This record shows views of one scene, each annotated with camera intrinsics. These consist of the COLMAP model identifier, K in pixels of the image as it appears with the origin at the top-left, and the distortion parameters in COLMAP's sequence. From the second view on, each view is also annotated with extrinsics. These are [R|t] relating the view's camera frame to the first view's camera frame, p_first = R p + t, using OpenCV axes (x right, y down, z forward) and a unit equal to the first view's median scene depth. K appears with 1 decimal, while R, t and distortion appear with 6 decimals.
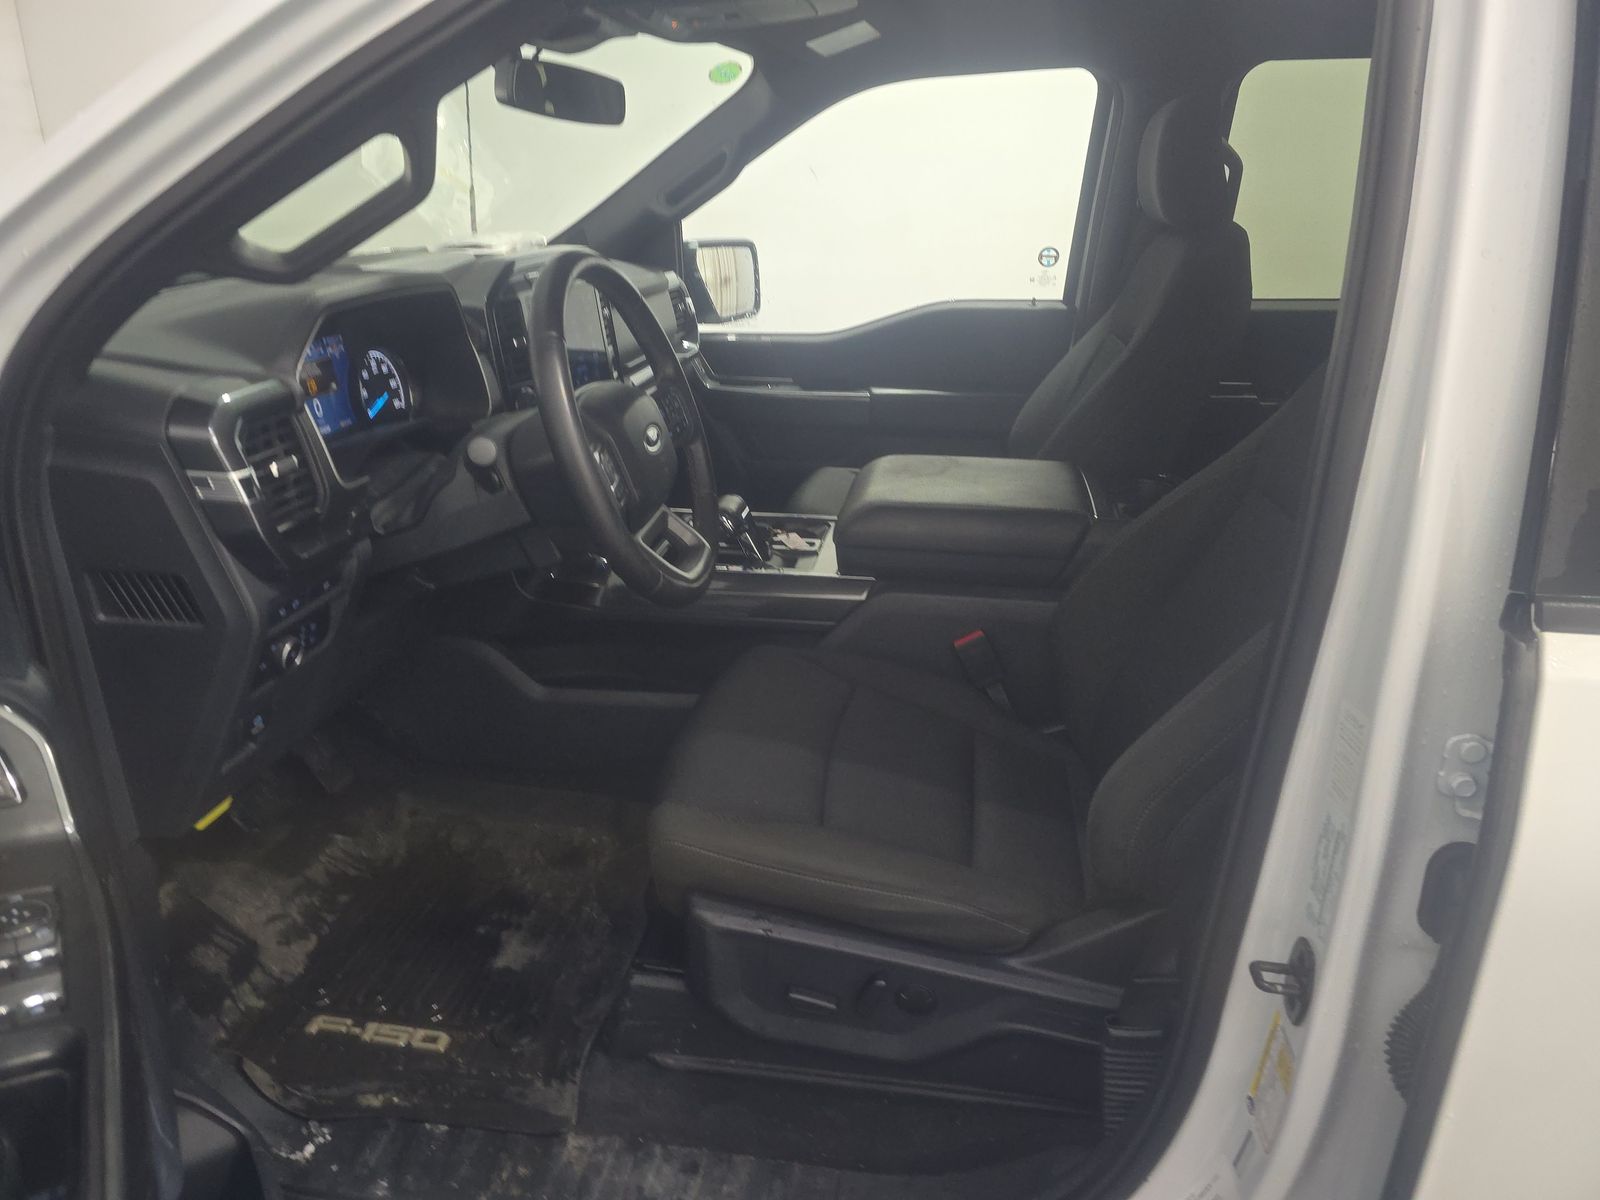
lens RADIAL K [[1081.3, 0, 805.3], [0, 1081.3, 602.1], [0, 0, 1]] dist [0.051286, -0.051216]
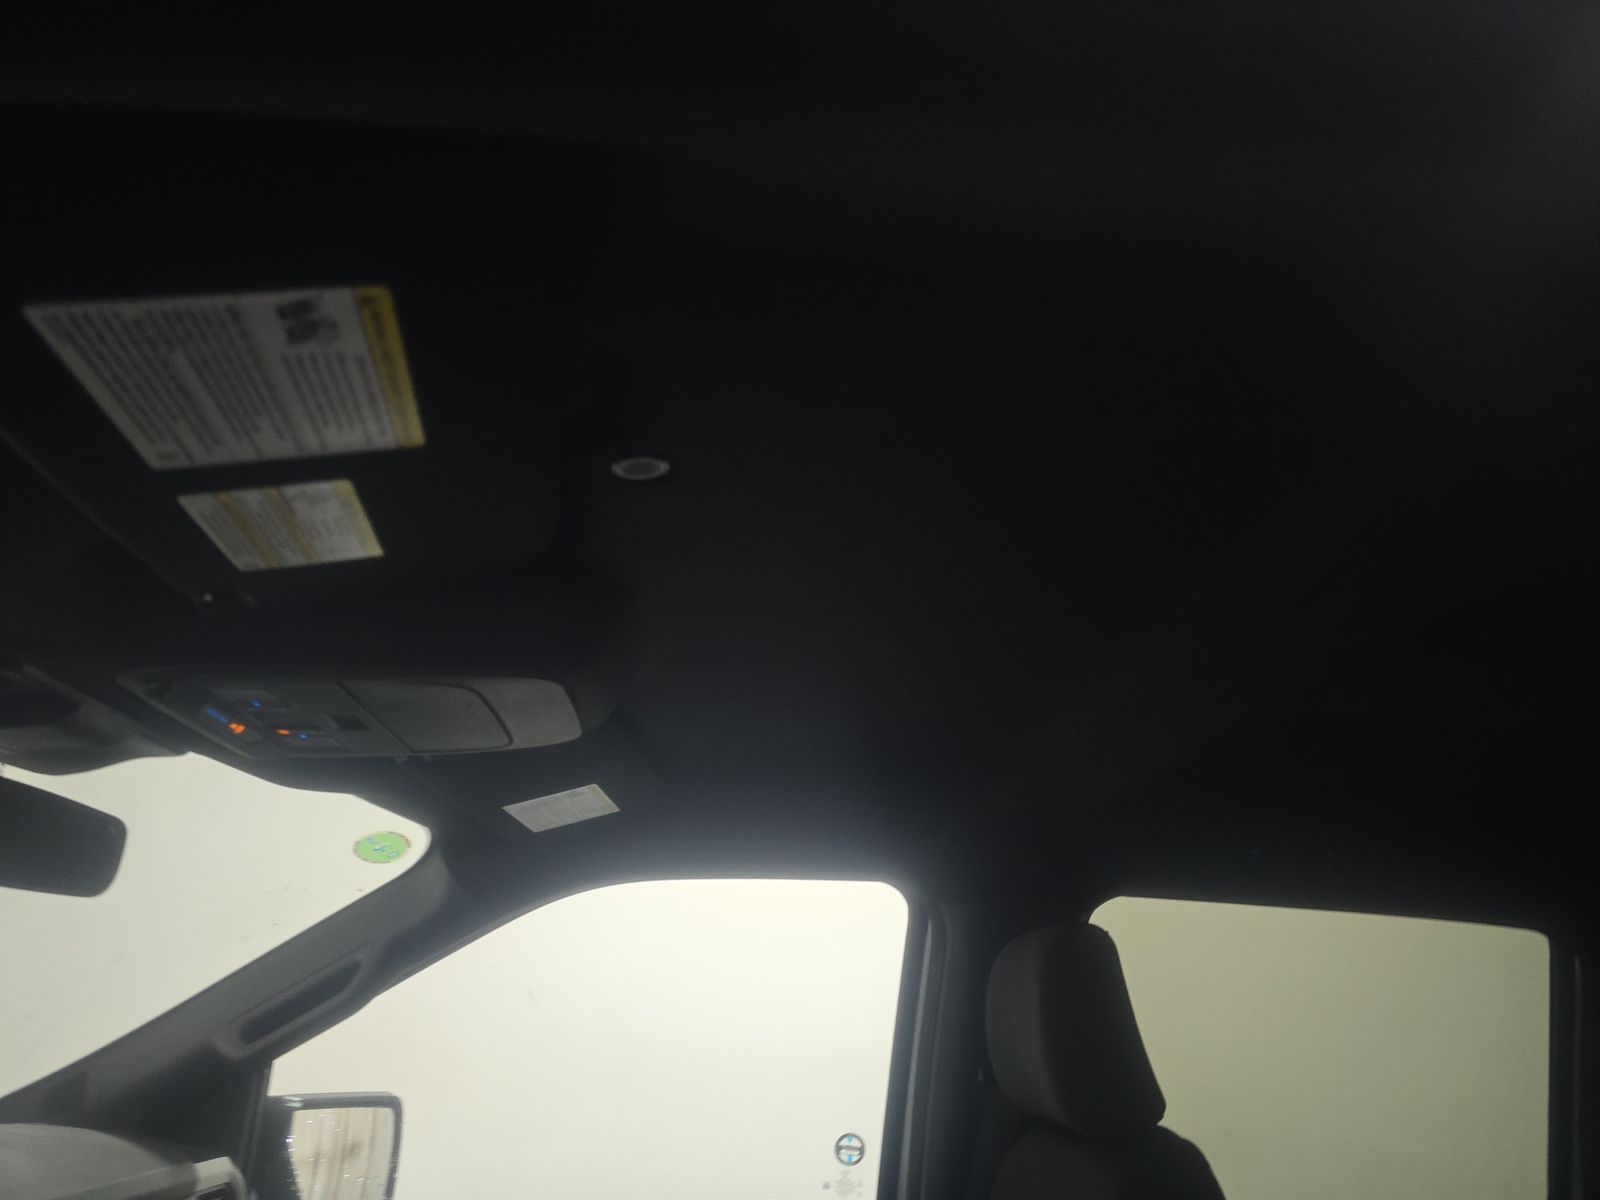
lens RADIAL K [[1081.3, 0, 809.6], [0, 1081.3, 597.4], [0, 0, 1]] dist [0.051286, -0.051216]
pose [[0.971996, 0.132150, 0.194318, 0.029285], [0.030516, 0.748918, -0.661959, -0.138053], [-0.233006, 0.649352, 0.723913, 0.329099]]
